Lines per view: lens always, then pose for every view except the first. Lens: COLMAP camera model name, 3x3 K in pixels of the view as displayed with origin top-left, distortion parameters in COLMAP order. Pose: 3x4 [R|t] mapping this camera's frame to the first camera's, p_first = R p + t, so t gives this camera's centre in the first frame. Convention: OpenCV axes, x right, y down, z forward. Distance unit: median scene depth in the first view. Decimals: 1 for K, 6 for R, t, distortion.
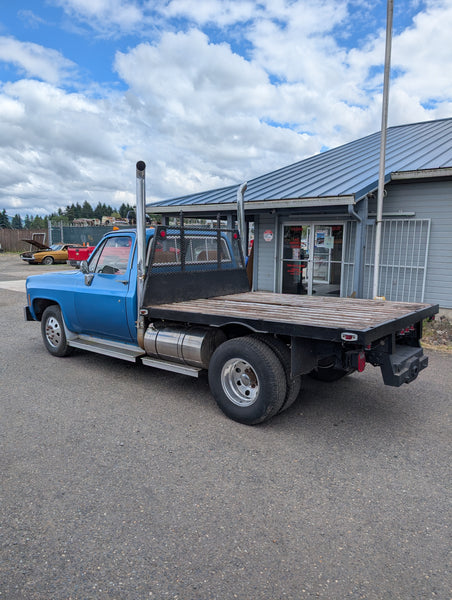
lens RADIAL K [[439.7, 0, 219.3], [0, 439.7, 288.0], [0, 0, 1]] dist [0.009279, -0.004255]
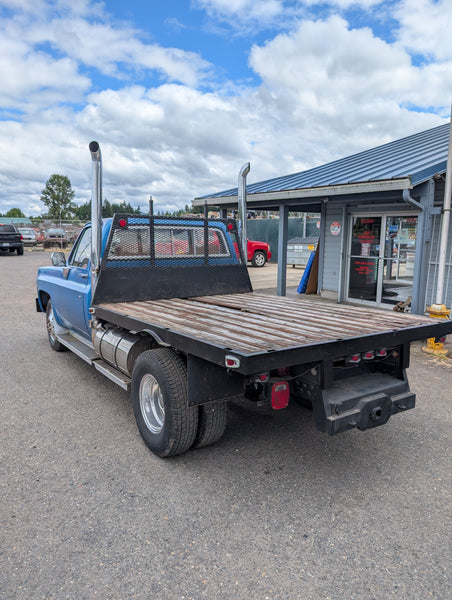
lens RADIAL K [[439.7, 0, 223.3], [0, 439.7, 294.5], [0, 0, 1]] dist [0.009279, -0.004255]
pose [[0.962479, 0.041009, -0.268238, 0.270014], [-0.034166, 0.998962, 0.030131, -0.011837], [0.269195, -0.019836, 0.962881, 0.176424]]
